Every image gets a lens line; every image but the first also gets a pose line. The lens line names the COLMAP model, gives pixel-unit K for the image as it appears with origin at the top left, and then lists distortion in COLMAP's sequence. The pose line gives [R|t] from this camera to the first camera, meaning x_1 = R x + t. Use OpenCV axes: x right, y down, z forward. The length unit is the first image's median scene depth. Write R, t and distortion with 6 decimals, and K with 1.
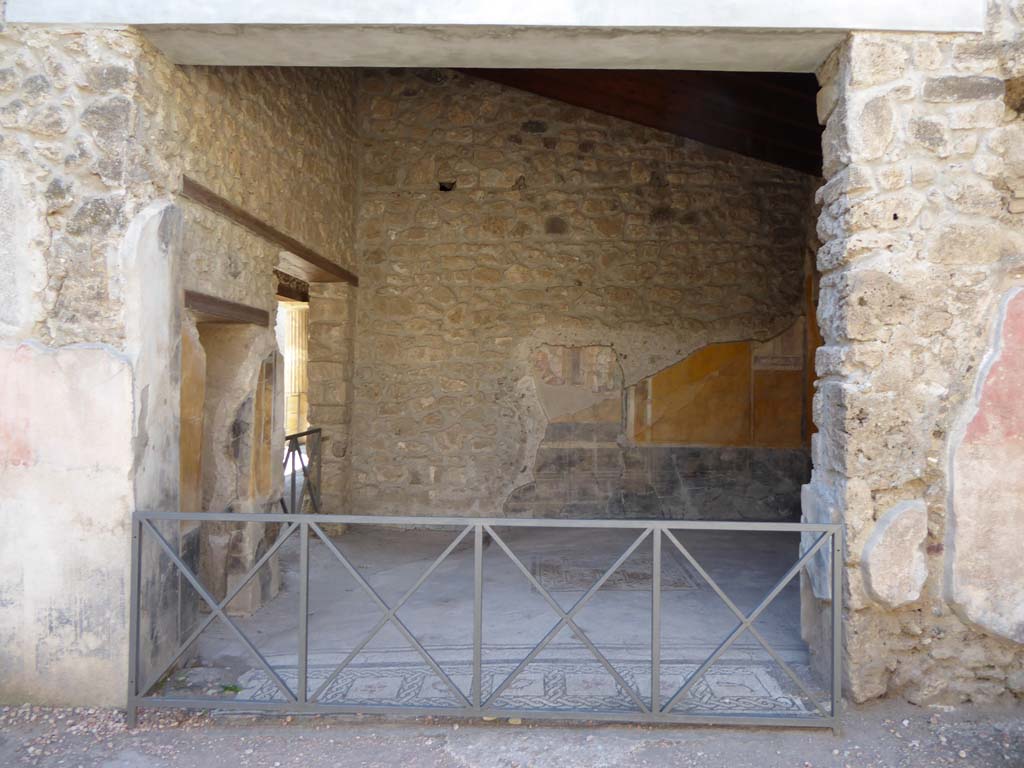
lens RADIAL K [[725.1, 0, 513.4], [0, 725.1, 377.2], [0, 0, 1]] dist [-0.022786, 0.000571]
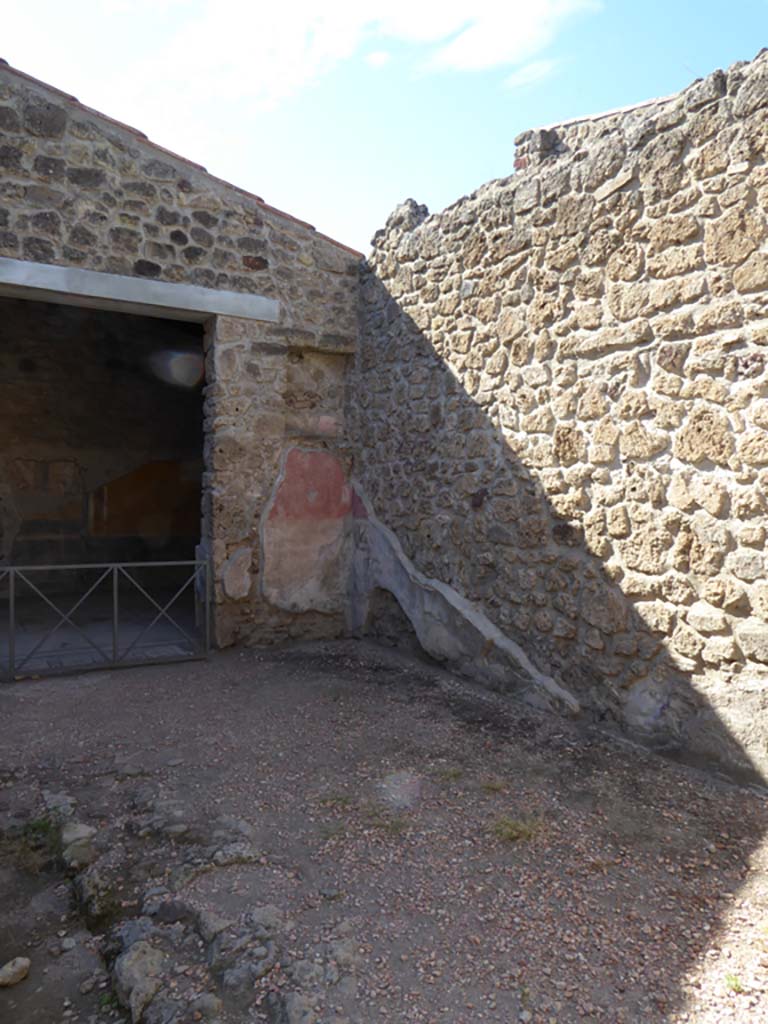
lens RADIAL K [[725.1, 0, 391.1], [0, 725.1, 509.3], [0, 0, 1]] dist [-0.022786, 0.000571]
pose [[0.840944, -0.016519, 0.540871, -0.094036], [-0.005866, 0.999197, 0.039638, -0.011177], [-0.541091, -0.036506, 0.840171, -0.425166]]
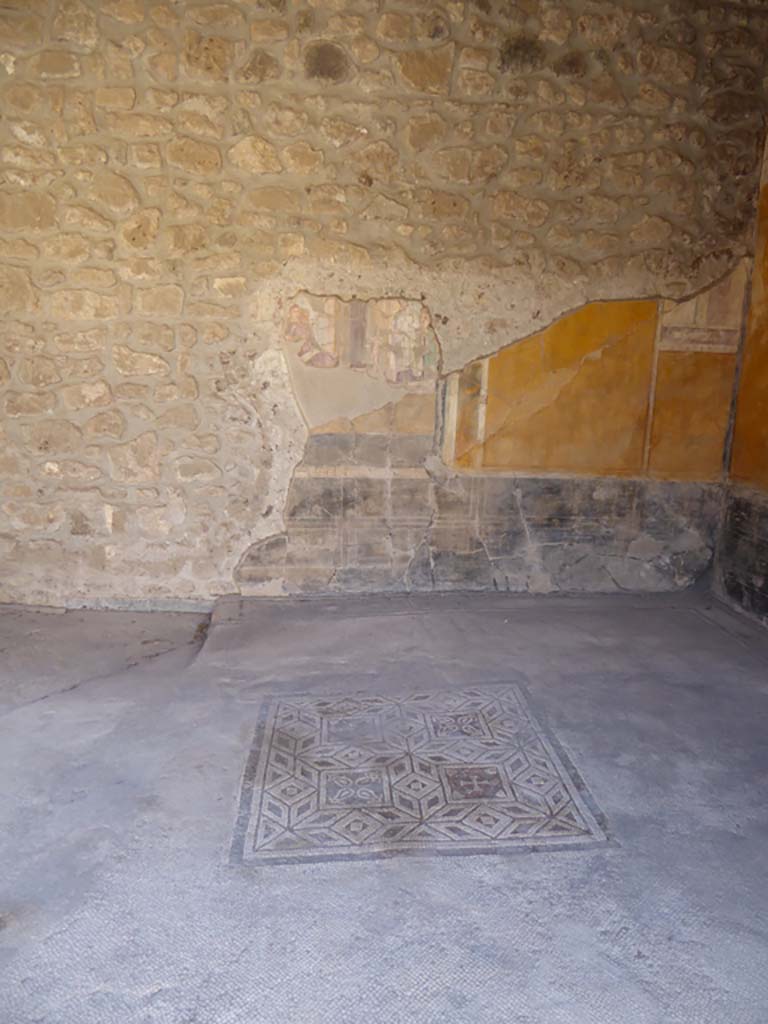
lens RADIAL K [[725.1, 0, 390.7], [0, 725.1, 514.3], [0, 0, 1]] dist [-0.022786, 0.000571]
pose [[0.993548, 0.001903, 0.113394, 0.047647], [-0.026074, 0.976908, 0.212064, 0.001822], [-0.110372, -0.213653, 0.970655, 0.421252]]
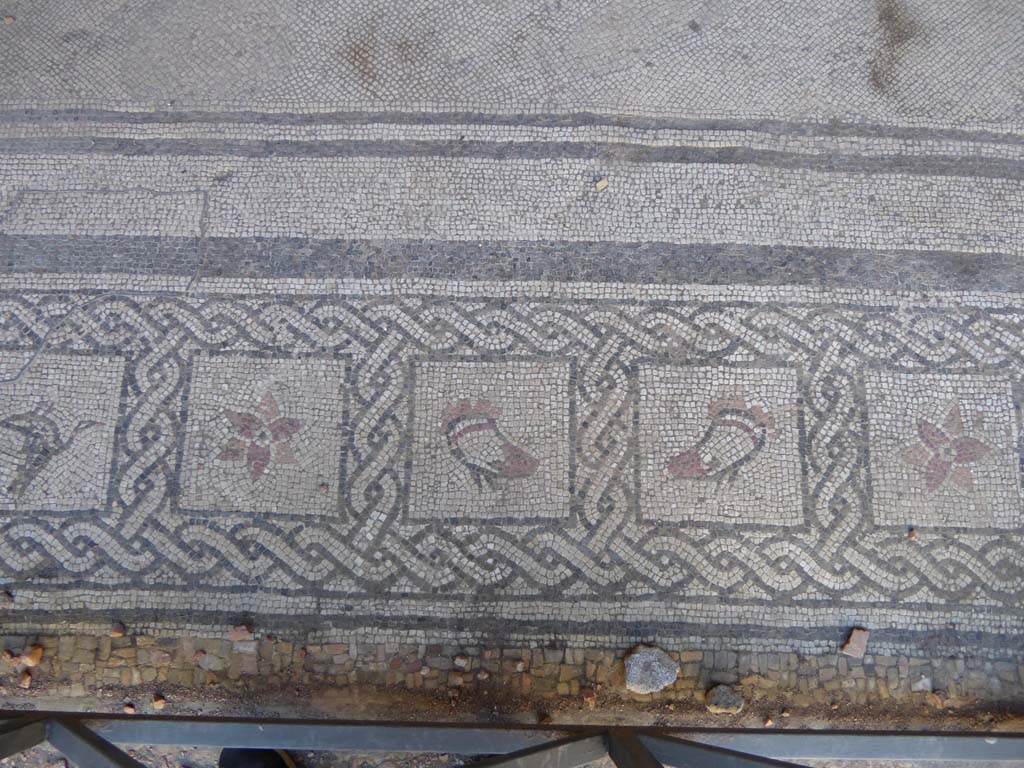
lens RADIAL K [[725.1, 0, 514.6], [0, 725.1, 379.4], [0, 0, 1]] dist [-0.022786, 0.000571]
pose [[0.999394, -0.008239, 0.033814, -0.043790], [-0.031597, 0.192579, 0.980773, 0.053366], [-0.014593, -0.981247, 0.192202, 0.455368]]
